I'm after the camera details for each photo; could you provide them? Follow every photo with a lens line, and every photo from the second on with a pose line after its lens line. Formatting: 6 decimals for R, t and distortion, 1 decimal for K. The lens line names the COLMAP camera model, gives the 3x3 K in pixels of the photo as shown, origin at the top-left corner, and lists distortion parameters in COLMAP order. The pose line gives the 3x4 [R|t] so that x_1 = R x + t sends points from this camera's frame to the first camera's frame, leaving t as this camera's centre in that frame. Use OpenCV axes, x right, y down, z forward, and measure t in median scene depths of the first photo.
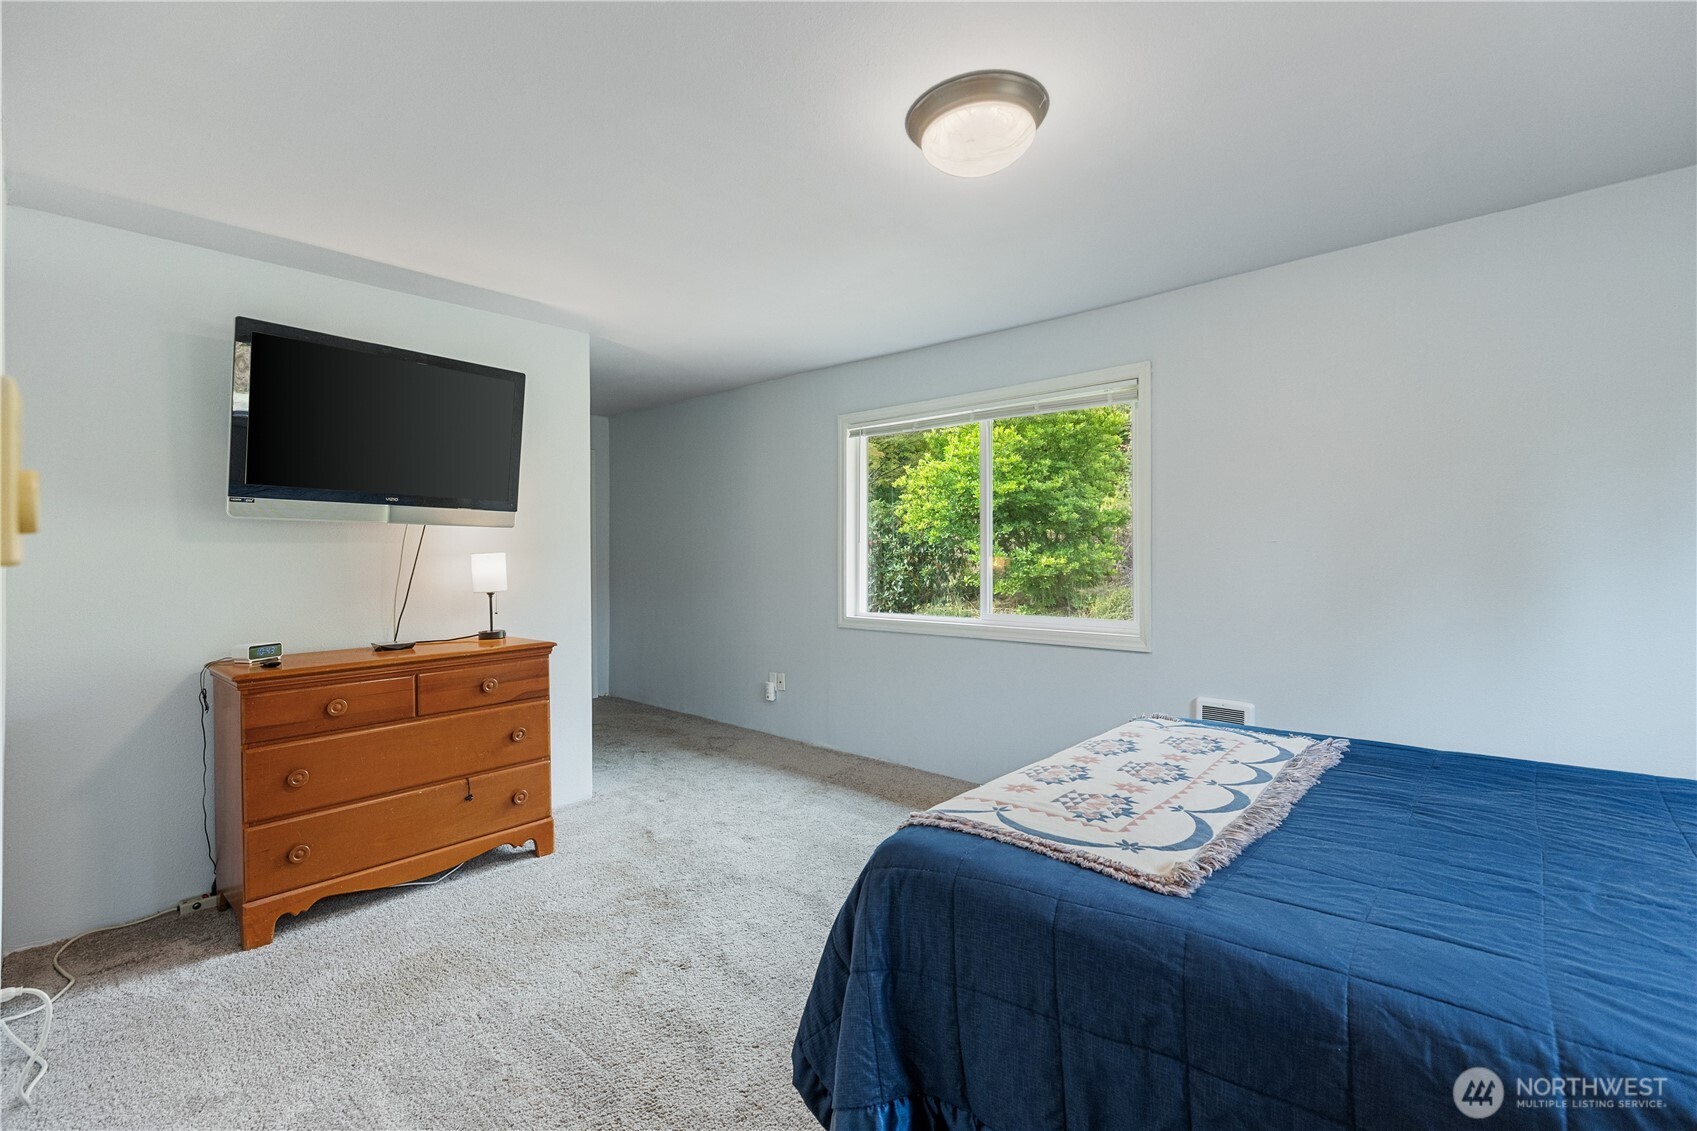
lens RADIAL K [[766.8, 0, 846.3], [0, 766.8, 558.0], [0, 0, 1]] dist [0.002261, 0.000436]
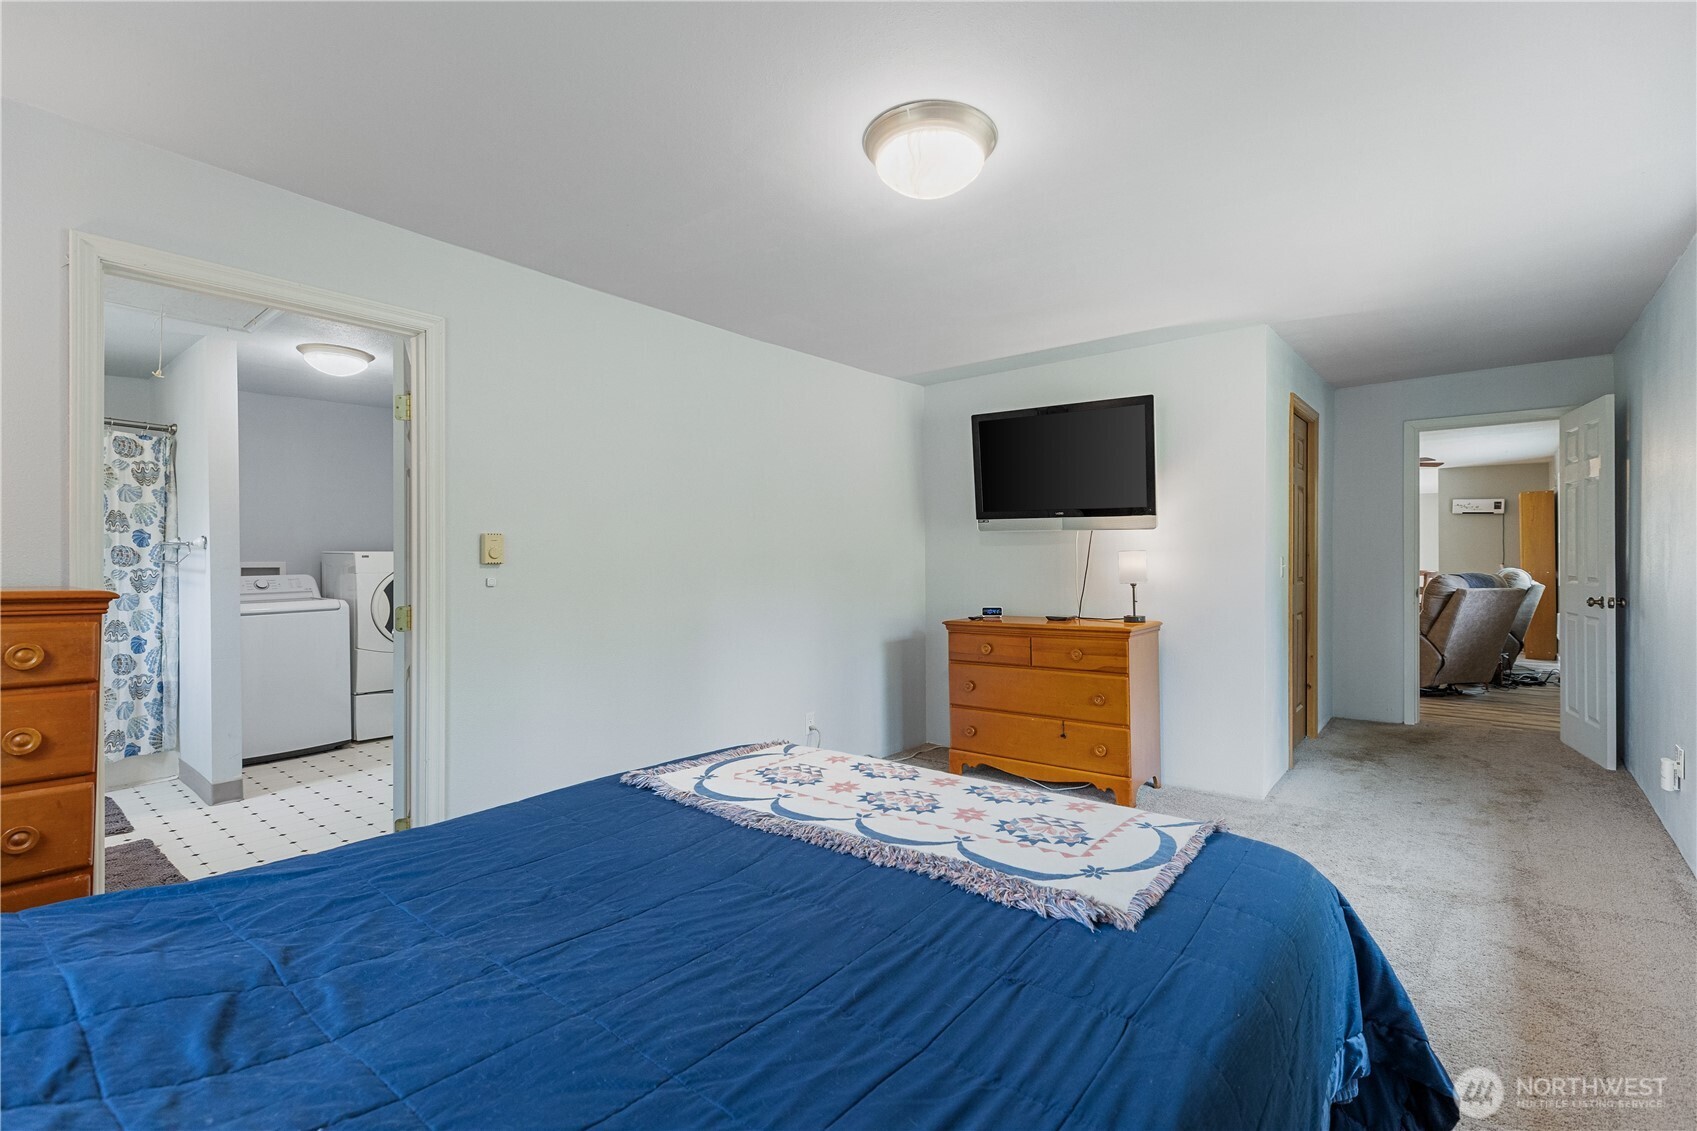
lens RADIAL K [[766.8, 0, 846.3], [0, 766.8, 558.0], [0, 0, 1]] dist [0.002261, 0.000436]
pose [[0.052485, 0.009314, -0.998578, 0.866058], [0.005059, 0.999941, 0.009592, -0.011520], [0.998609, -0.005555, 0.052435, 0.589872]]
